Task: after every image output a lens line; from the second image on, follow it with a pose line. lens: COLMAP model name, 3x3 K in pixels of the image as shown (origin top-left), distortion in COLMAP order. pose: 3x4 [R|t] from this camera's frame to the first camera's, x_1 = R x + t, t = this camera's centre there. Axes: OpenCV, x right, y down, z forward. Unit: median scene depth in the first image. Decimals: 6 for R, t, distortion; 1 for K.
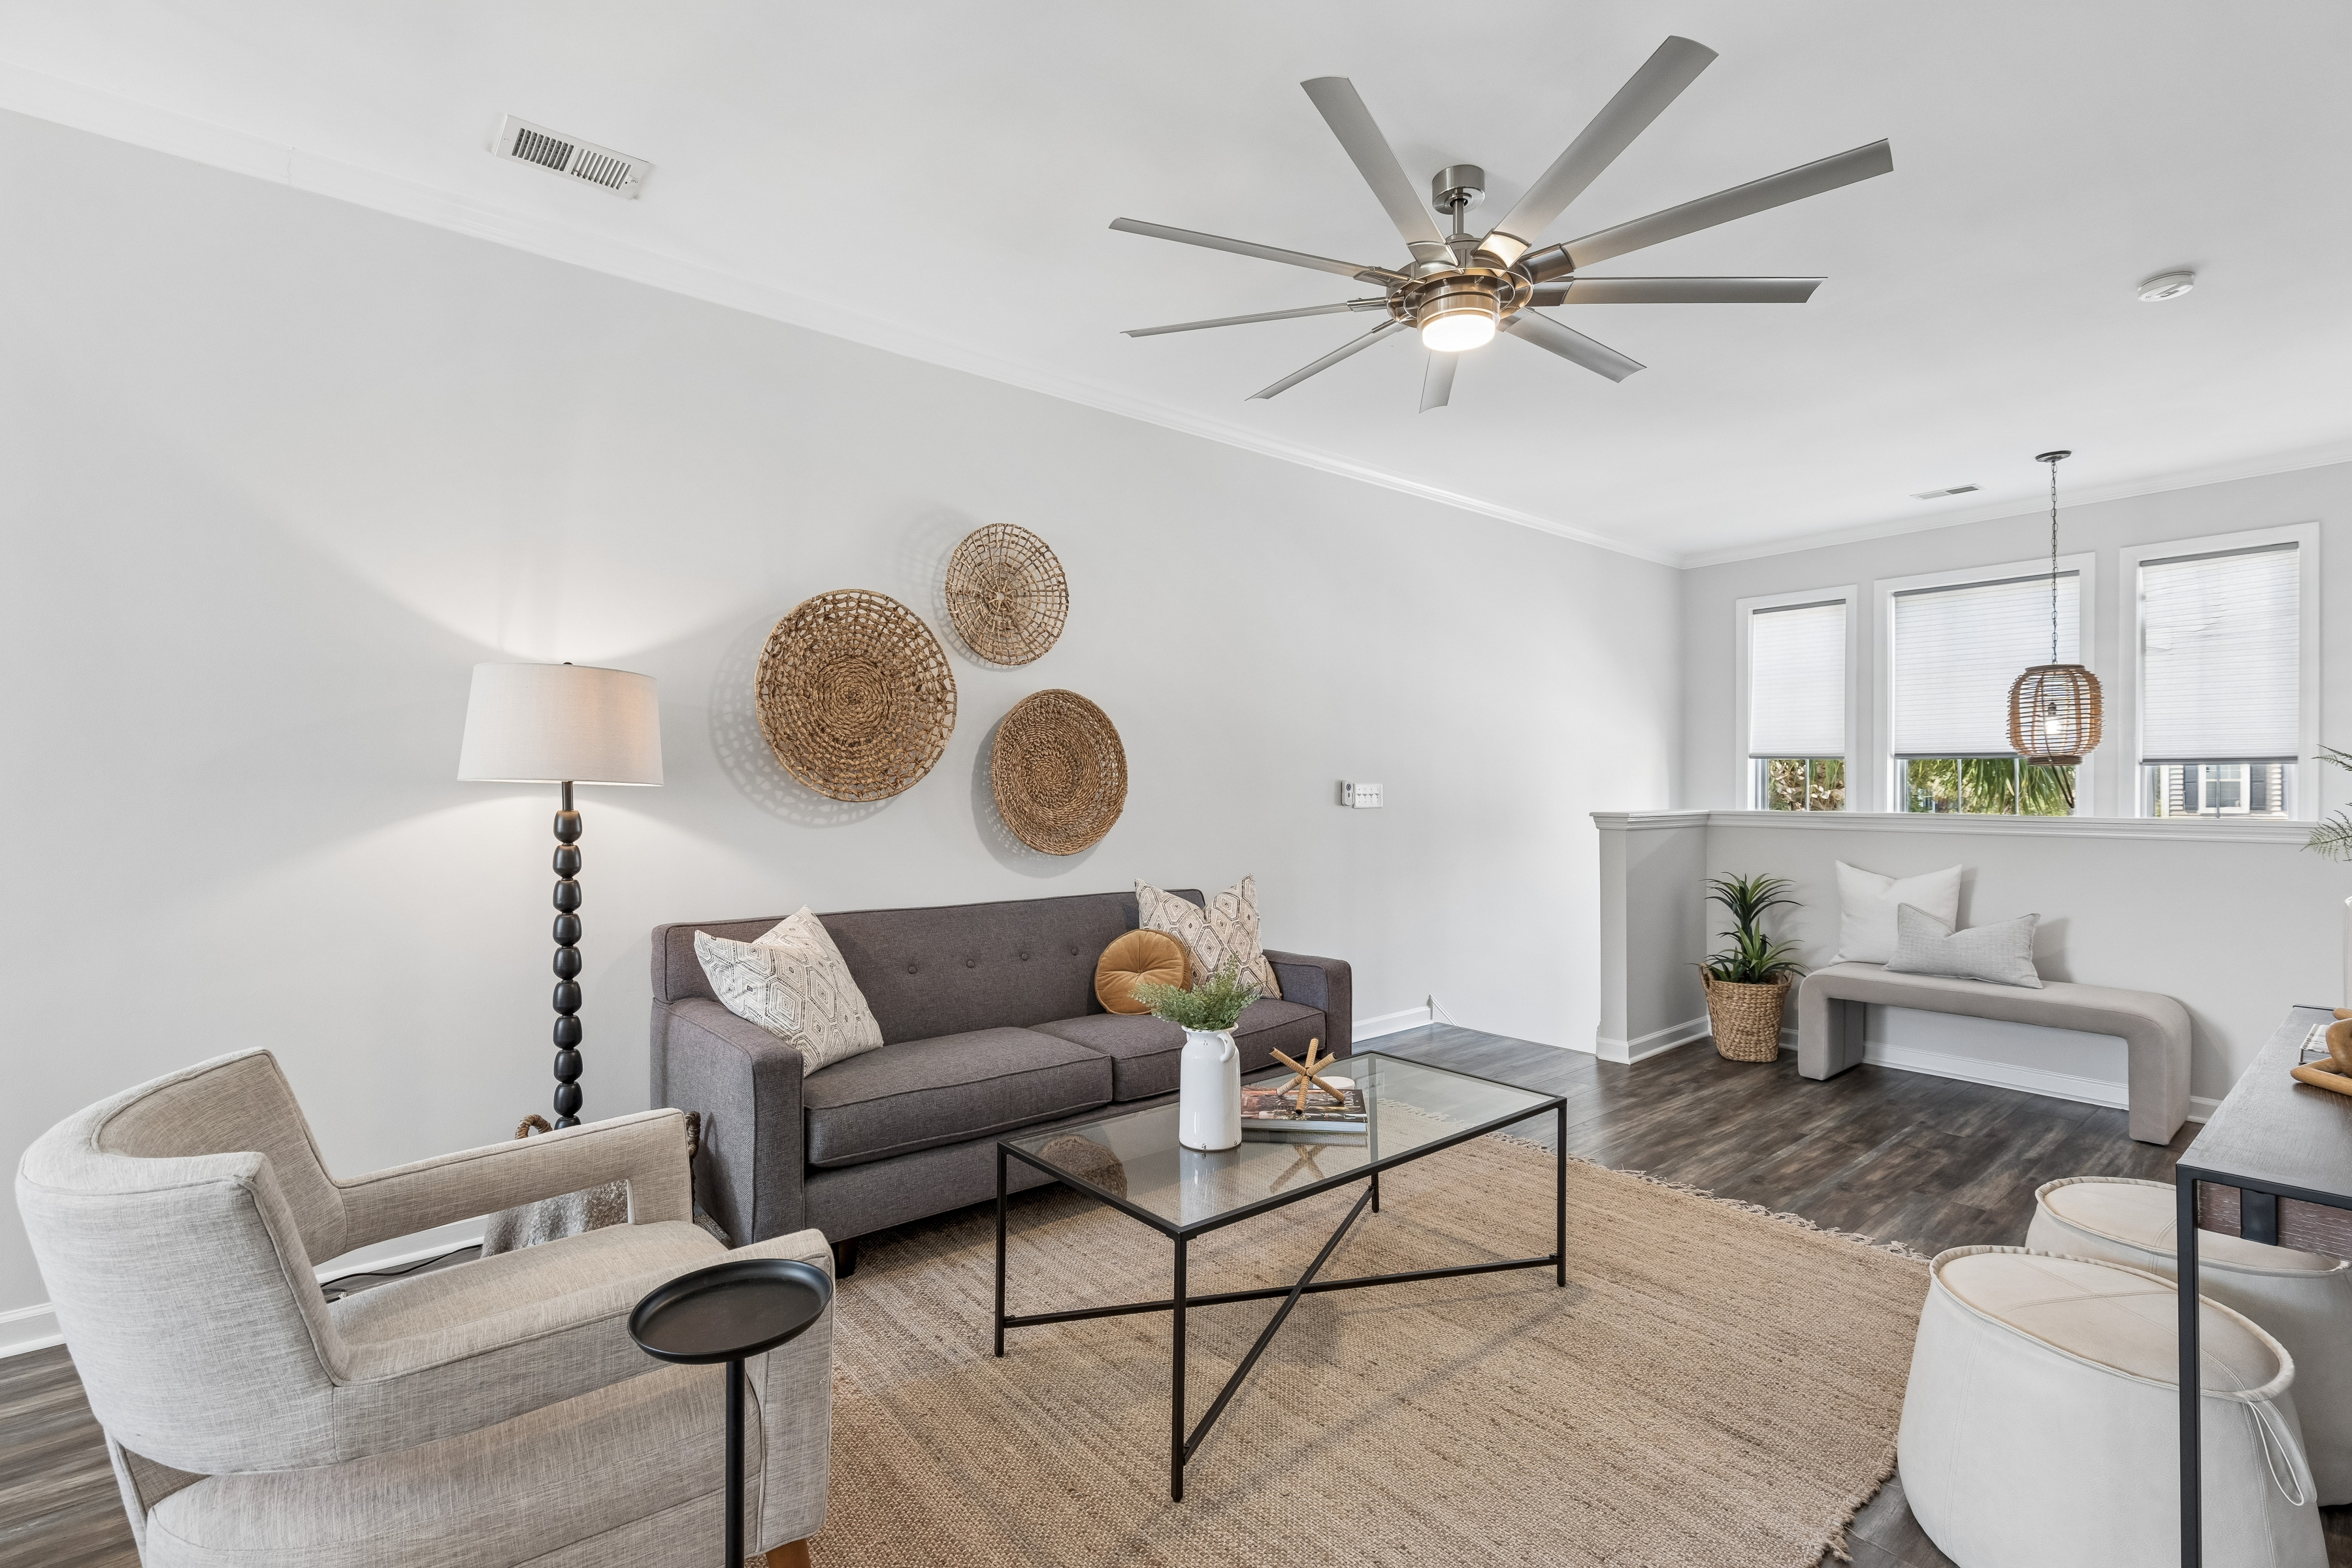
lens RADIAL K [[1061.1, 0, 1176.0], [0, 1061.1, 784.0], [0, 0, 1]] dist [-0.002016, 0.000586]
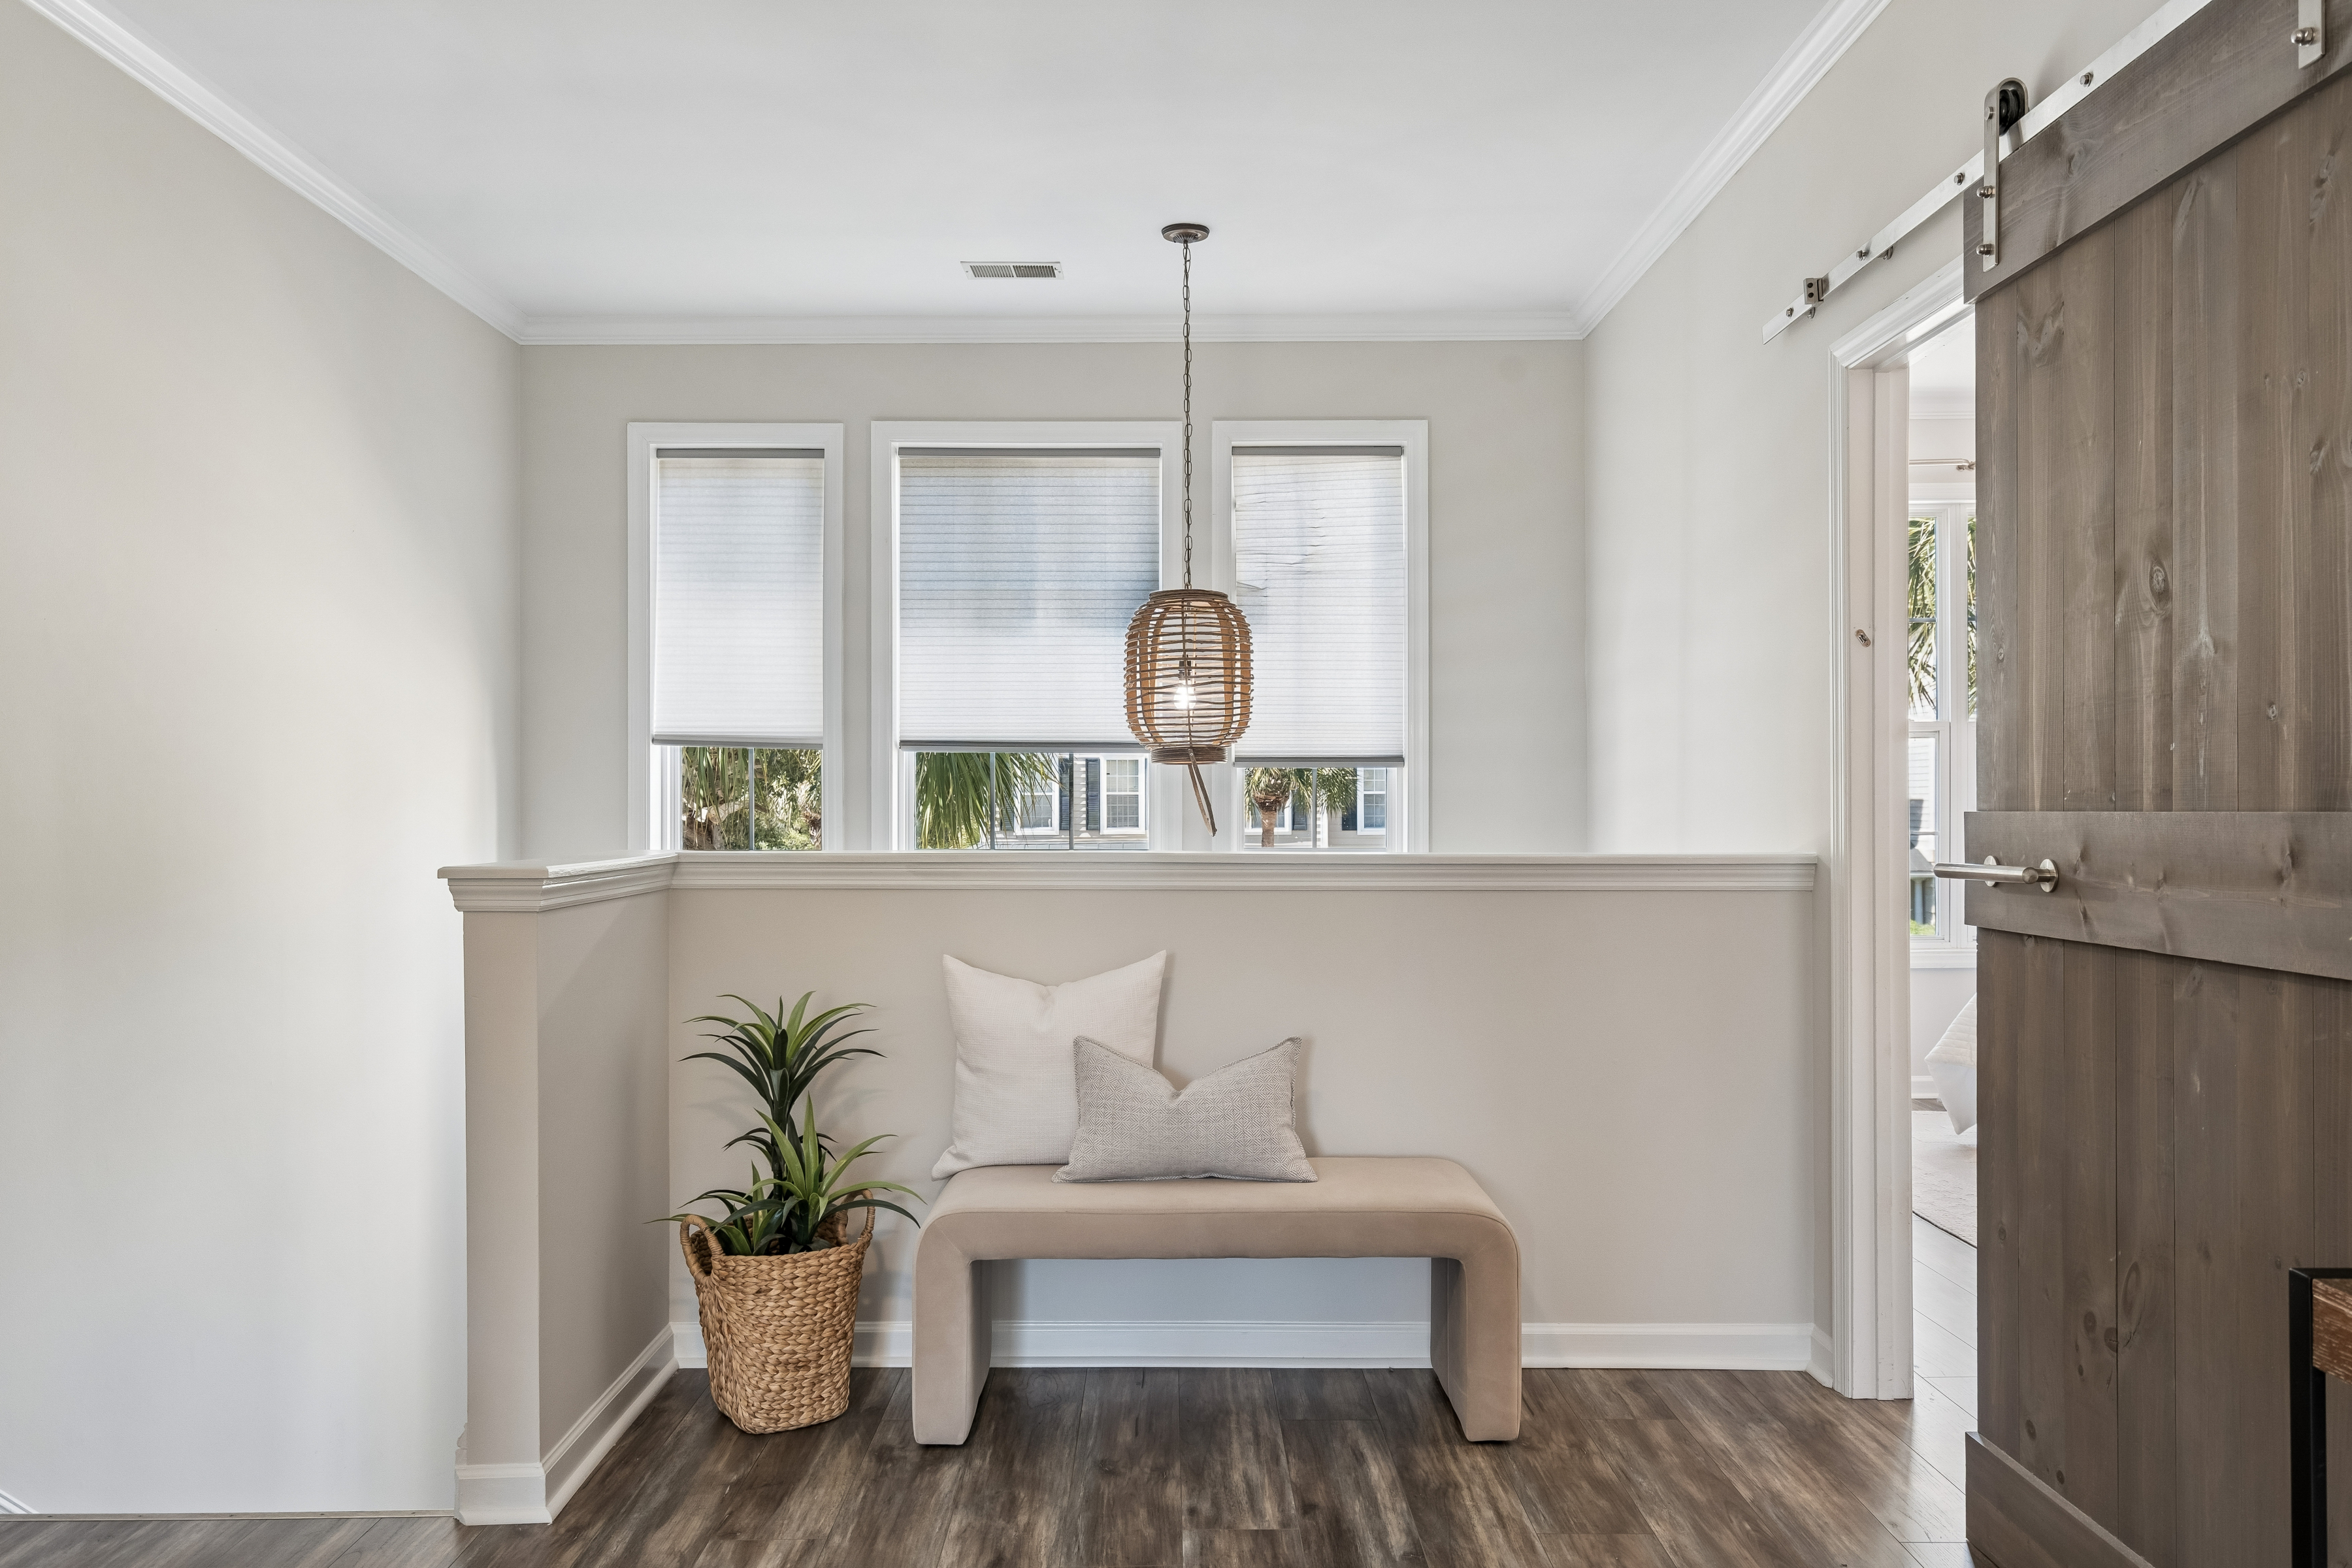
lens RADIAL K [[1787.2, 0, 1173.4], [0, 1787.2, 804.1], [0, 0, 1]] dist [-0.000682, -0.000269]
pose [[0.636308, -0.001317, 0.771434, 0.066916], [-0.001448, 0.999995, 0.002902, 0.002024], [-0.771434, -0.002964, 0.636303, 0.389268]]
